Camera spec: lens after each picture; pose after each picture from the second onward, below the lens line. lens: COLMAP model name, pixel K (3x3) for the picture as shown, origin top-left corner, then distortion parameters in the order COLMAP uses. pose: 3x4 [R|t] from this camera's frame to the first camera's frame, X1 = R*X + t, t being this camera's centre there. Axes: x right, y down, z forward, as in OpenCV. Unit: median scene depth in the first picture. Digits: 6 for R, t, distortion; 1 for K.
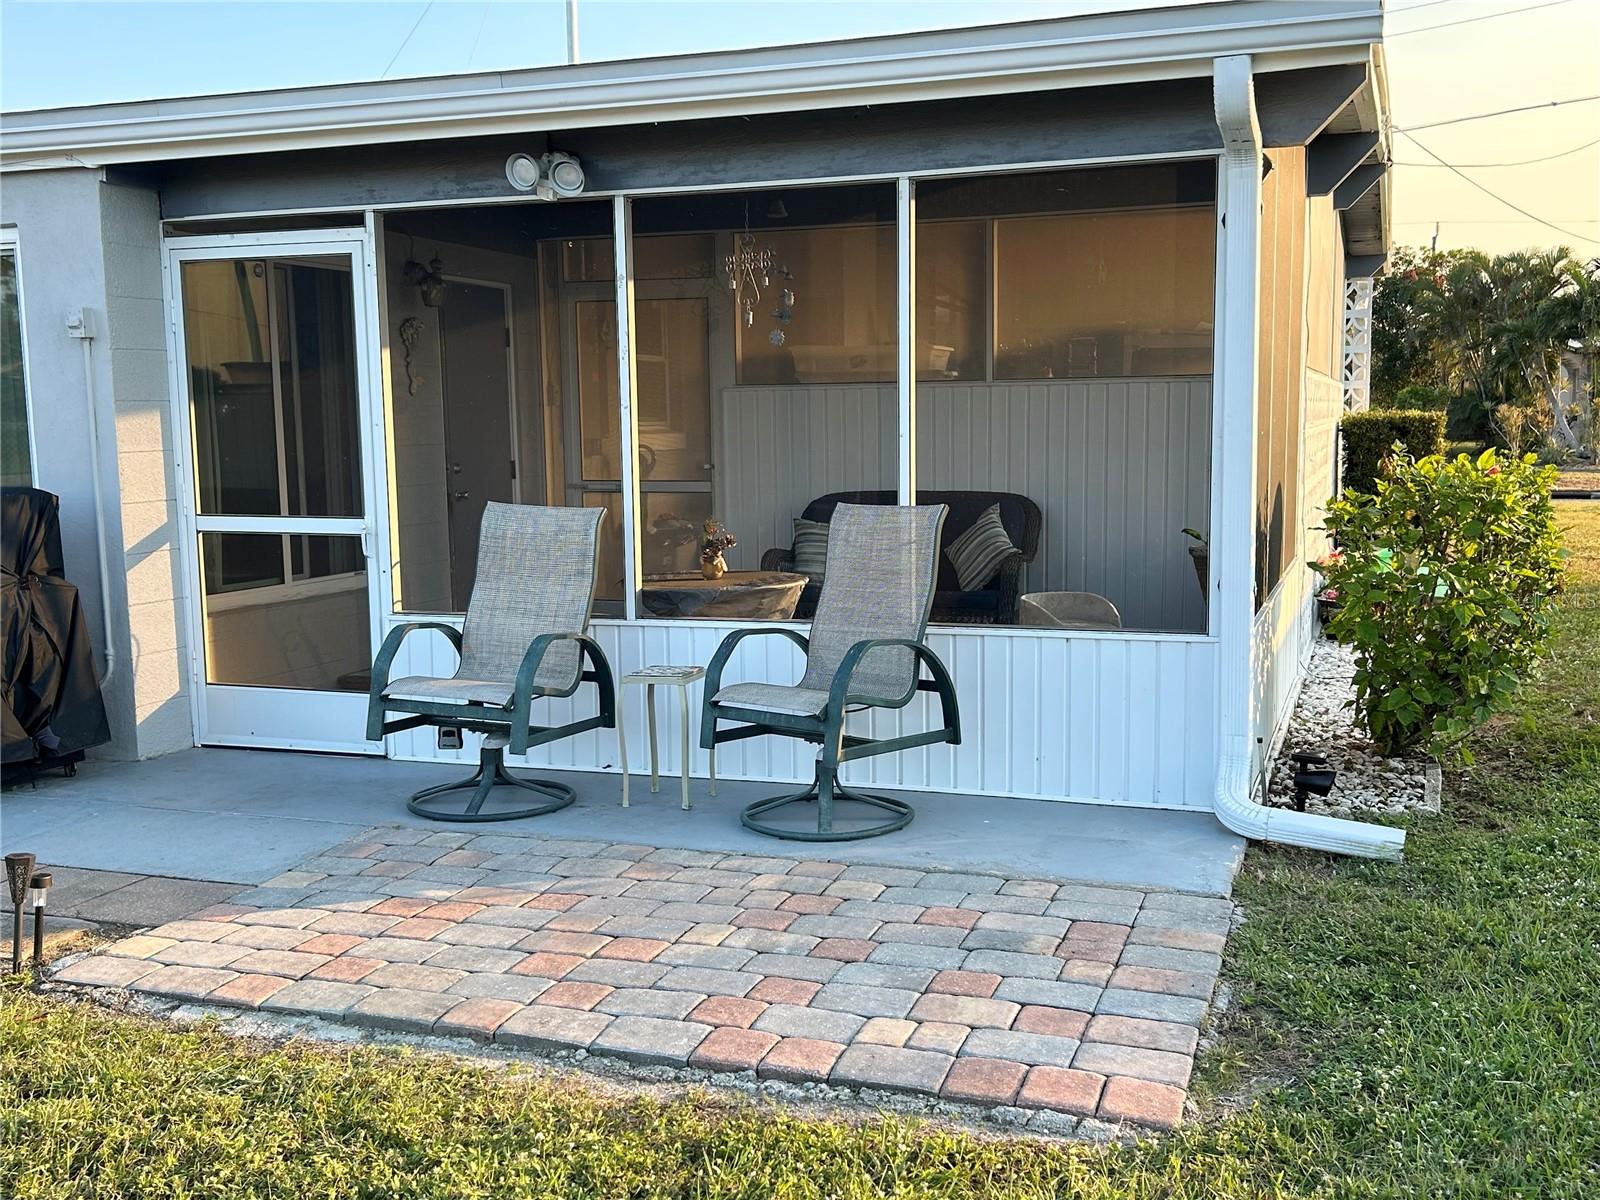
lens RADIAL K [[1672.2, 0, 806.2], [0, 1672.2, 602.9], [0, 0, 1]] dist [0.020454, 0.000000]
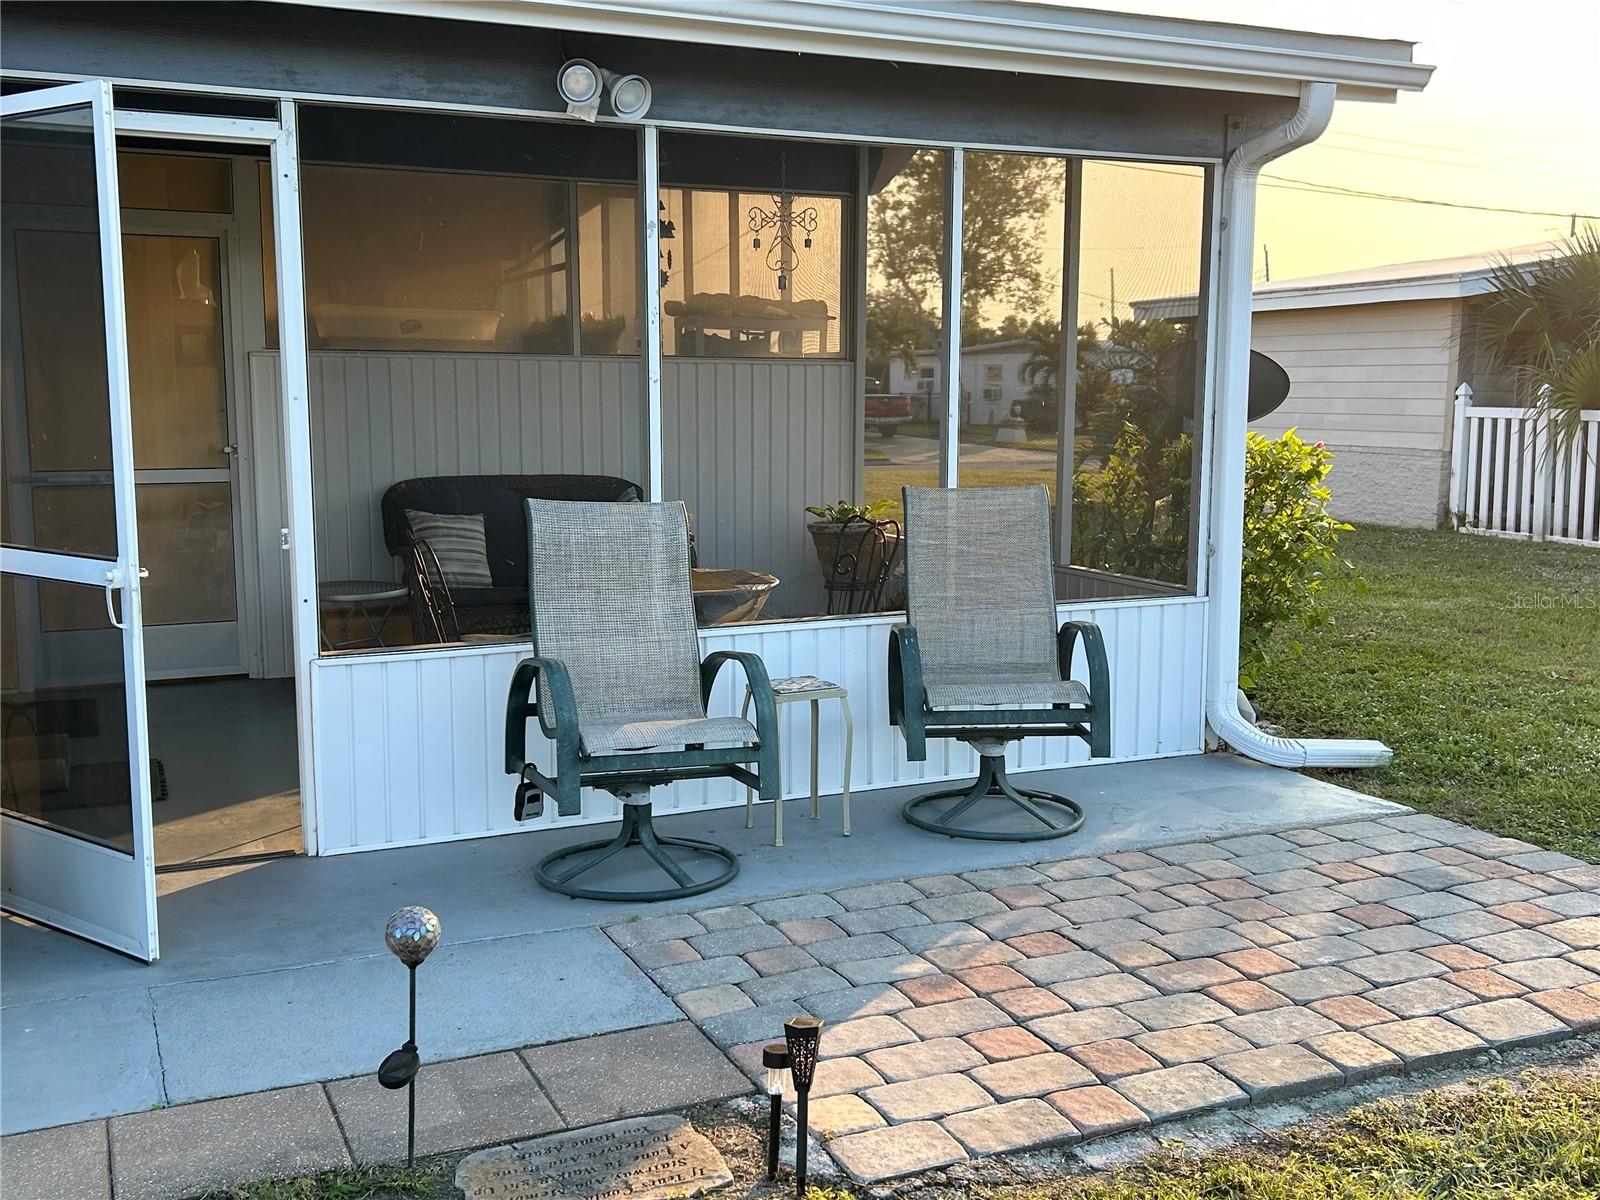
lens RADIAL K [[1672.2, 0, 838.0], [0, 1672.2, 593.1], [0, 0, 1]] dist [0.020454, 0.000000]
pose [[0.710230, -0.071960, 0.700283, -0.687525], [0.065793, 0.997193, 0.035742, -0.037064], [-0.700889, 0.020688, 0.712970, 0.365600]]
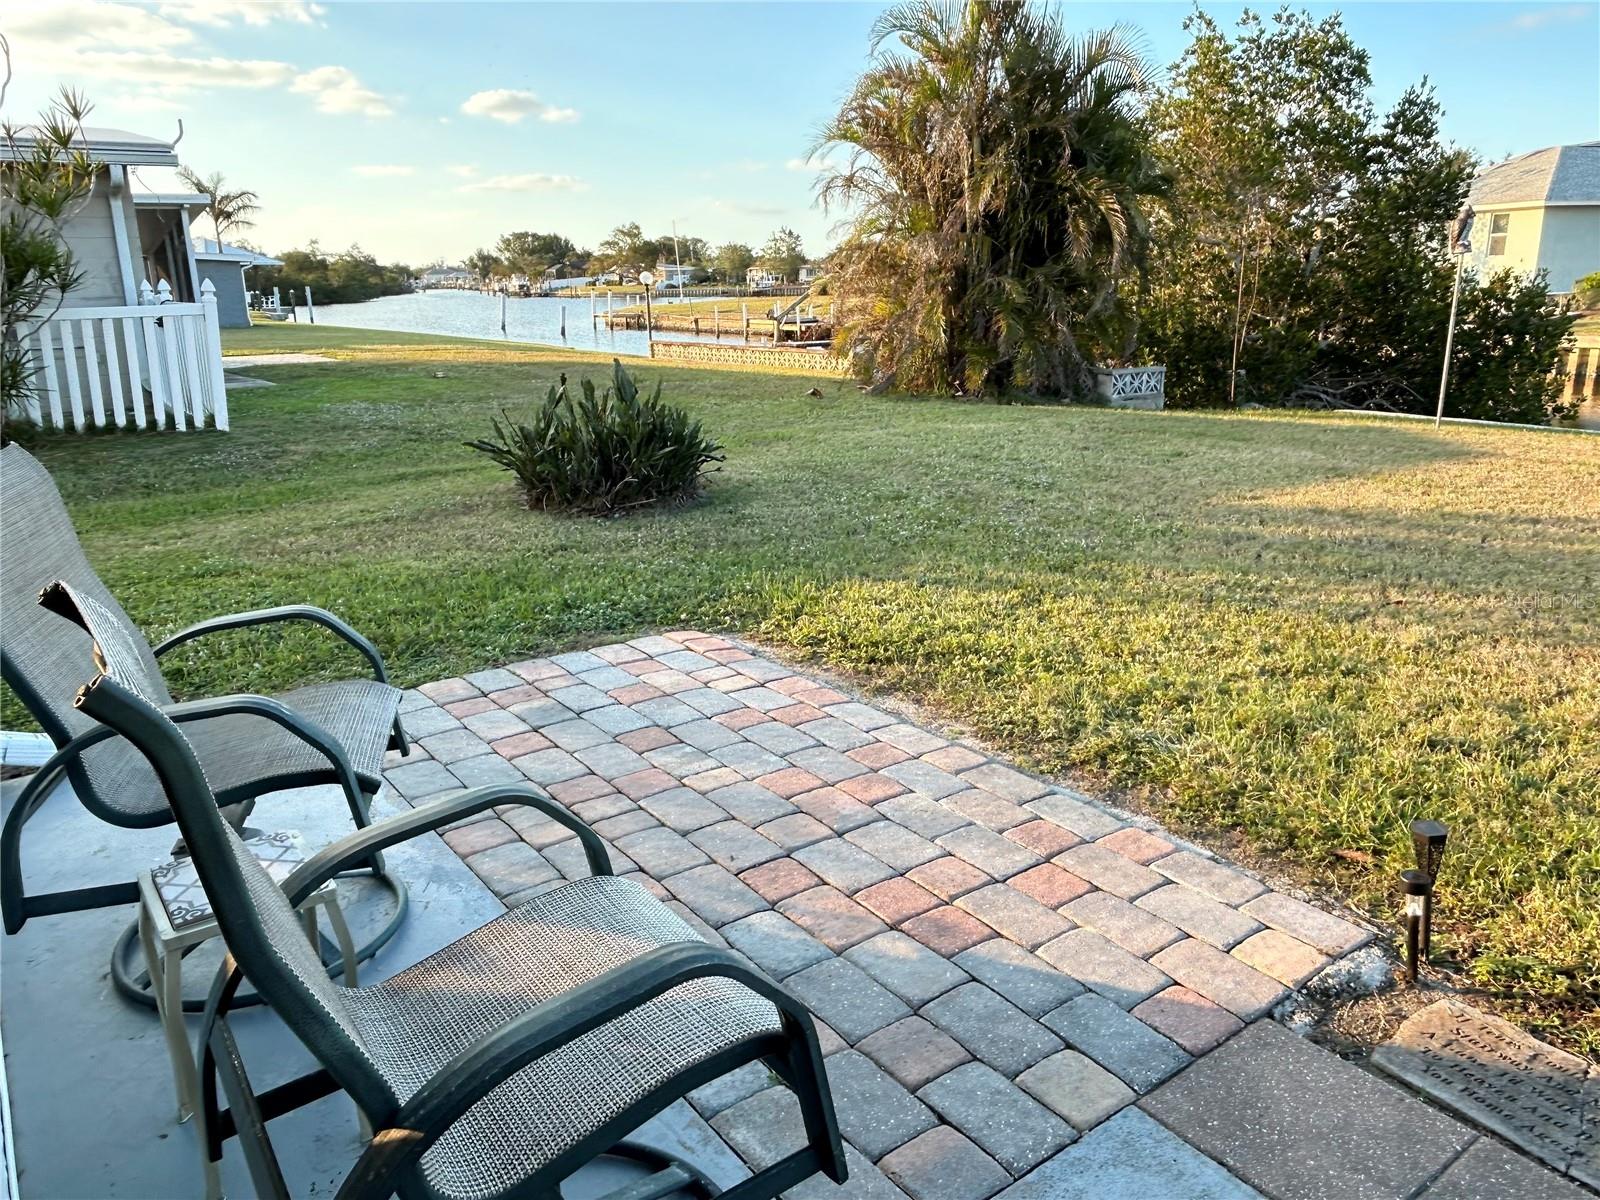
lens RADIAL K [[1118.9, 0, 793.7], [0, 1118.9, 615.5], [0, 0, 1]] dist [0.062528, -0.036487]
pose [[-0.839579, -0.143639, 0.523904, -0.357024], [0.072703, 0.926023, 0.370398, -0.126554], [-0.538351, 0.349068, -0.767027, 1.145053]]
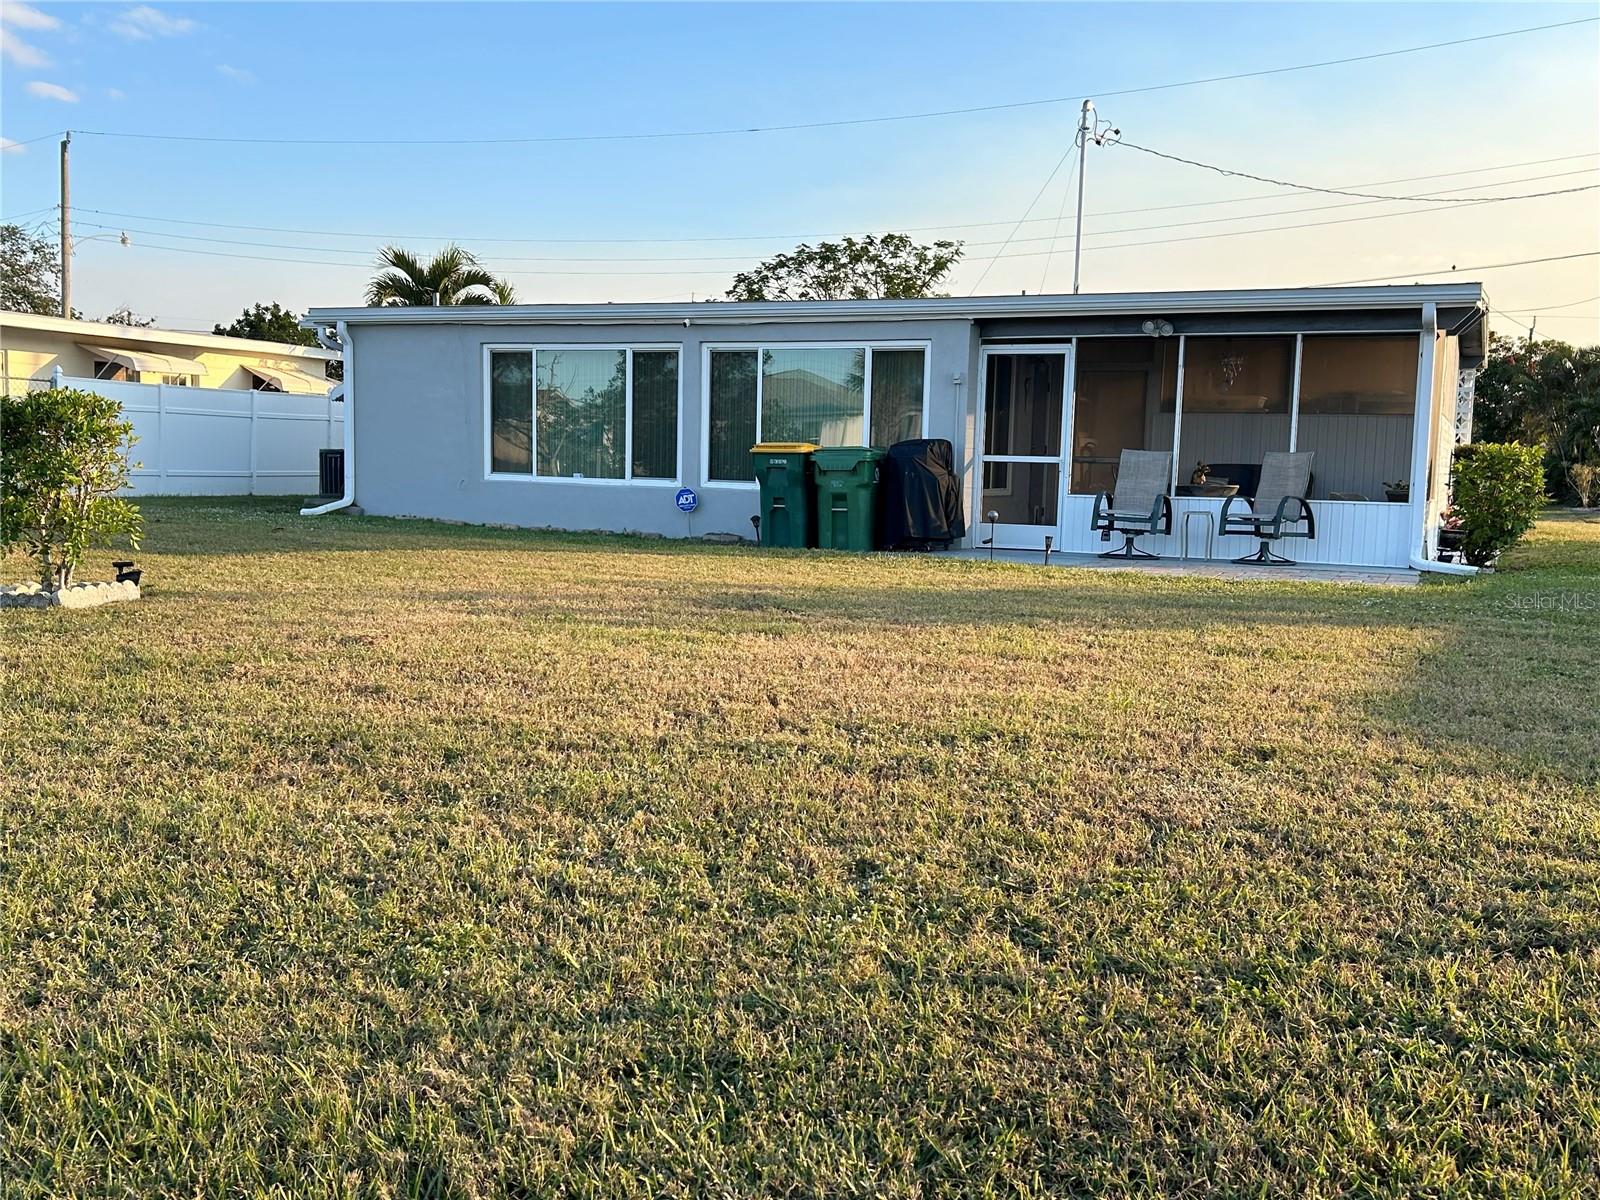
lens RADIAL K [[1472.9, 0, 794.8], [0, 1472.9, 605.4], [0, 0, 1]] dist [-0.001080, 0.000000]
pose [[0.993782, 0.045025, -0.101832, -0.493742], [-0.046515, 0.998842, -0.012303, 0.256602], [0.101160, 0.016963, 0.994726, -1.465119]]
